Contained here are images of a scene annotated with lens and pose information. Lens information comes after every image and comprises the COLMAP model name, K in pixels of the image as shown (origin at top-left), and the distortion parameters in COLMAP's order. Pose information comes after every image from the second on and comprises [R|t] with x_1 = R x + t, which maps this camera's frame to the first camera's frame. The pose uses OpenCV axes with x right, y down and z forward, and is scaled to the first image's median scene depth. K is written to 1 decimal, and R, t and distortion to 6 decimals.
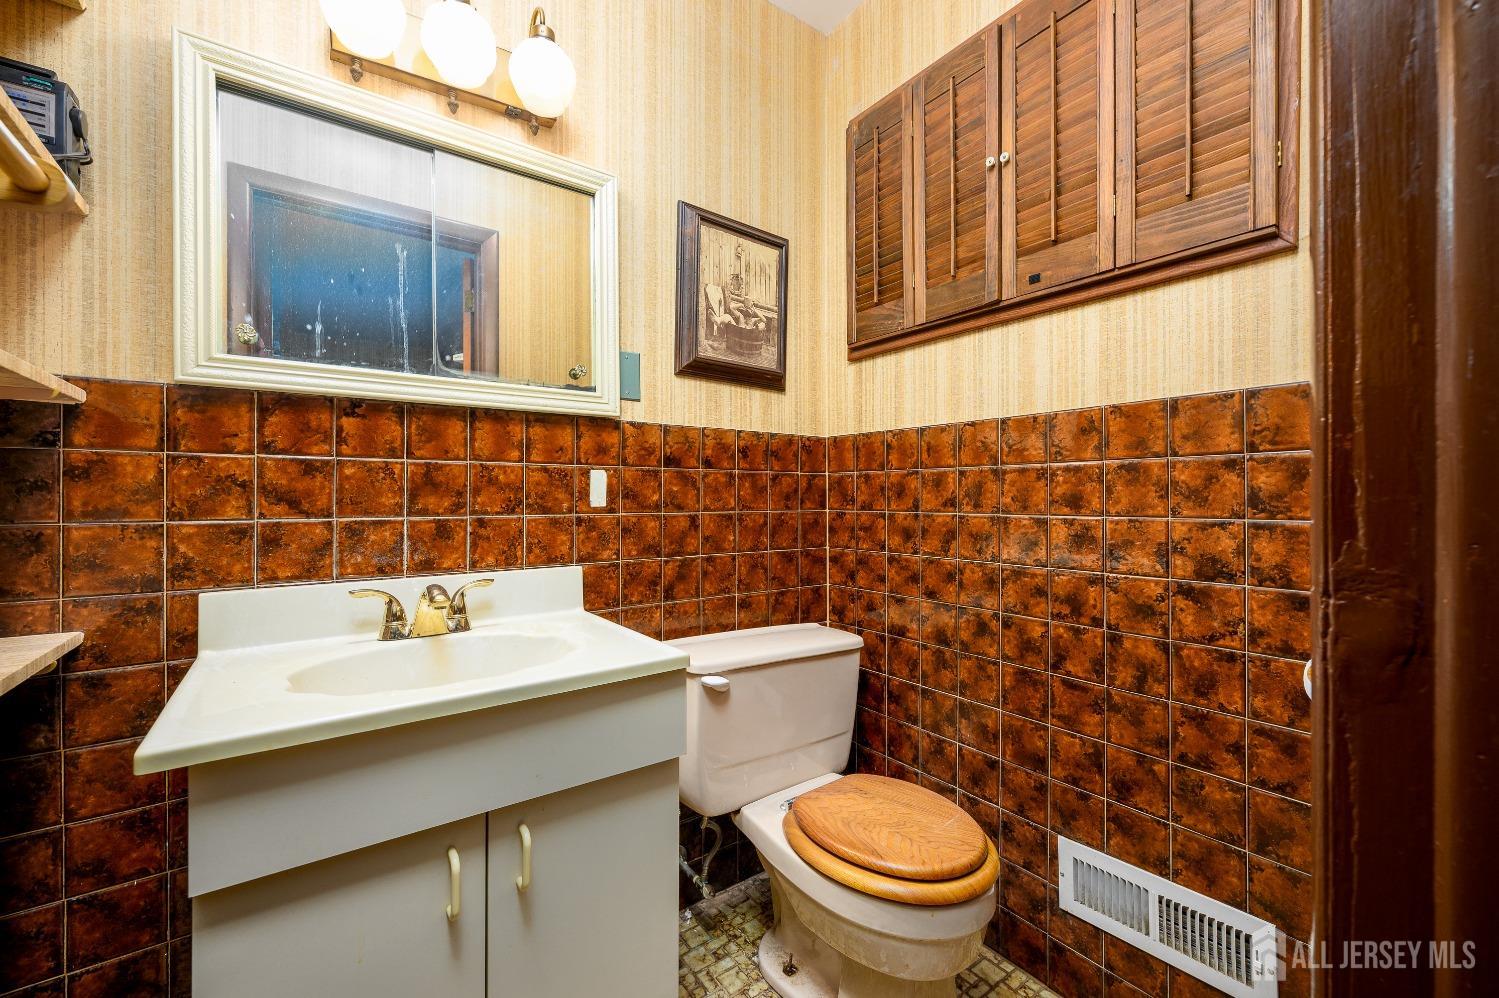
lens RADIAL K [[597.7, 0, 744.8], [0, 597.7, 503.6], [0, 0, 1]] dist [-0.003133, 0.000388]
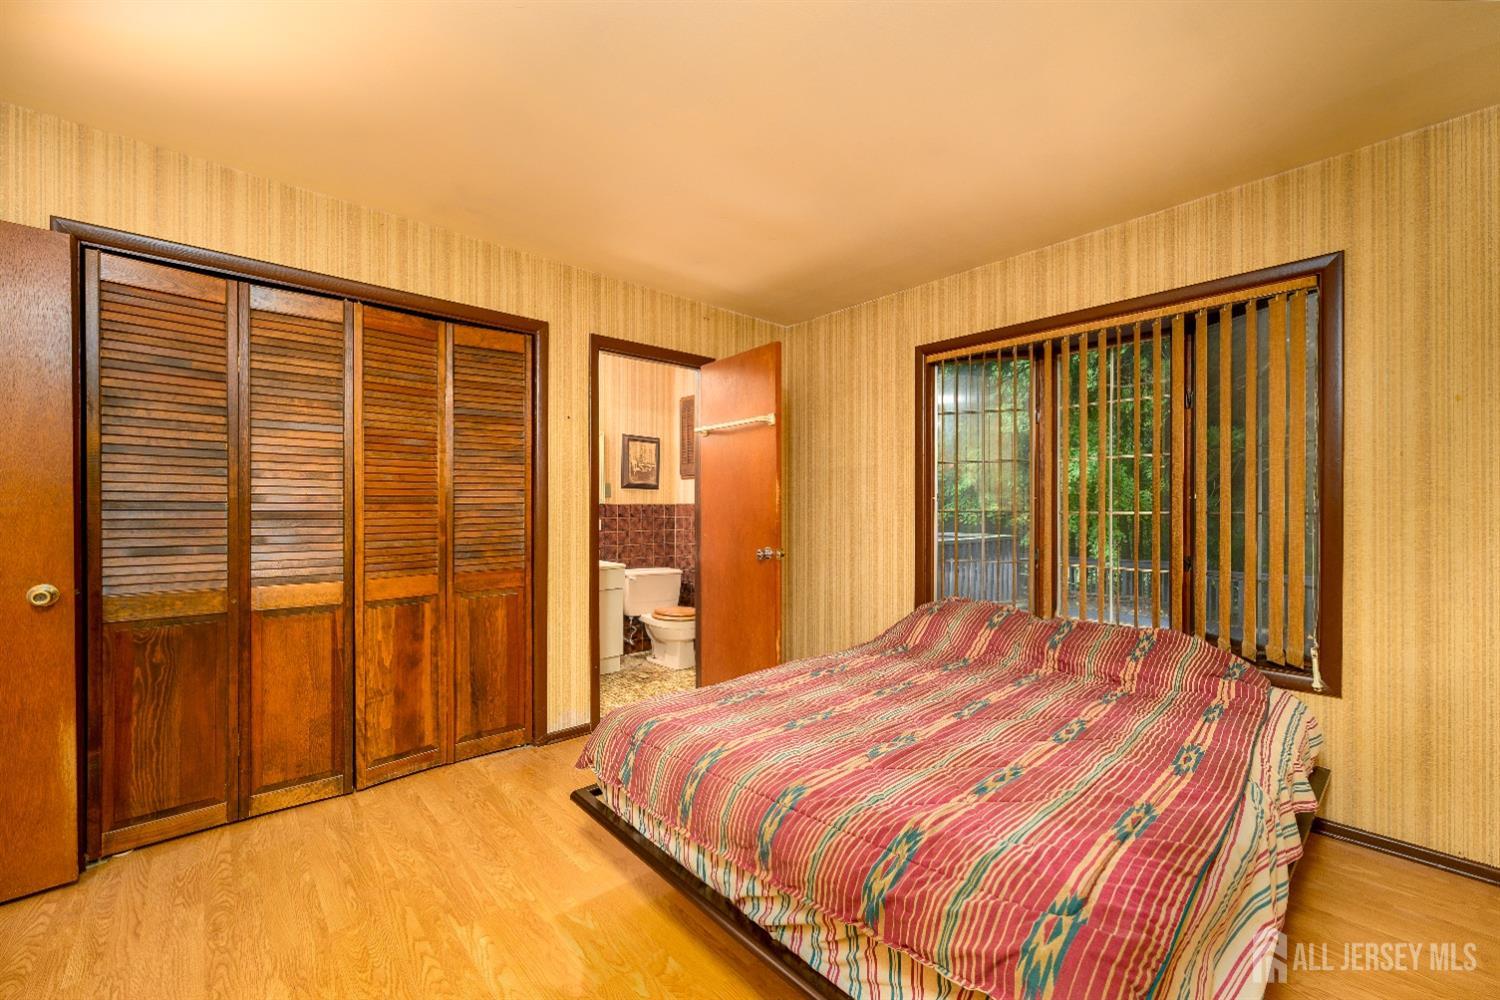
lens RADIAL K [[598.1, 0, 752.2], [0, 598.1, 509.6], [0, 0, 1]] dist [-0.003133, 0.000388]
pose [[0.994439, -0.000642, 0.105308, 0.237963], [0.000504, 0.999999, 0.001335, -0.102442], [-0.105309, -0.001275, 0.994439, -2.222427]]
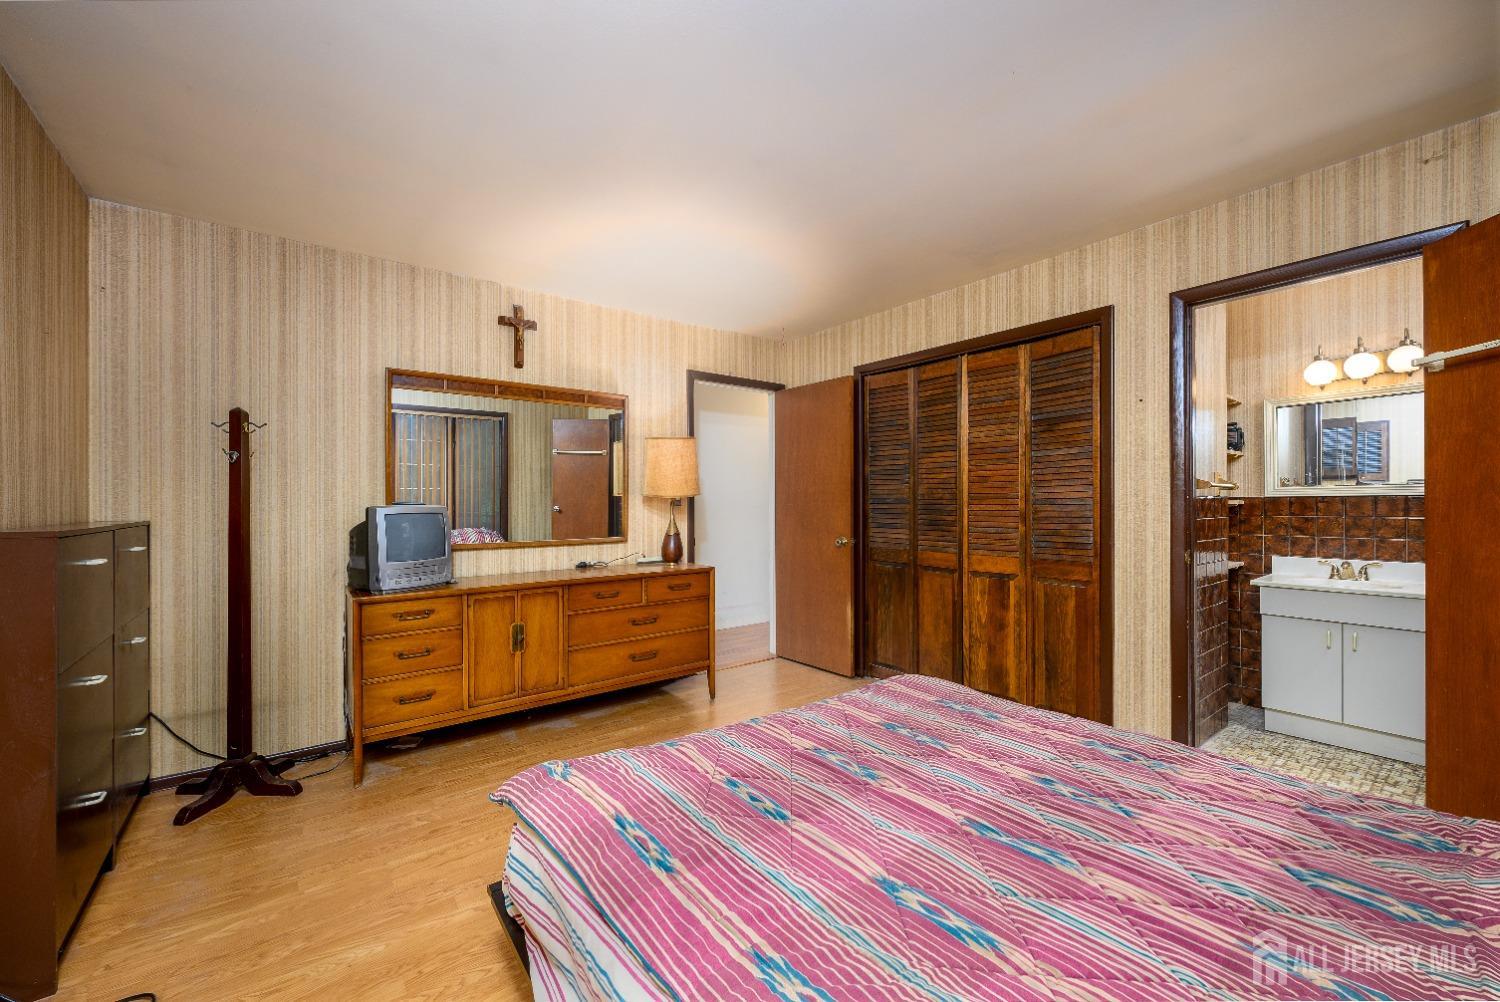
lens RADIAL K [[598.1, 0, 749.6], [0, 598.1, 502.4], [0, 0, 1]] dist [-0.003133, 0.000388]
pose [[0.021038, 0.001485, -0.999778, 1.595750], [0.002119, 0.999997, 0.001529, -0.111198], [0.999776, -0.002150, 0.021035, -1.355329]]
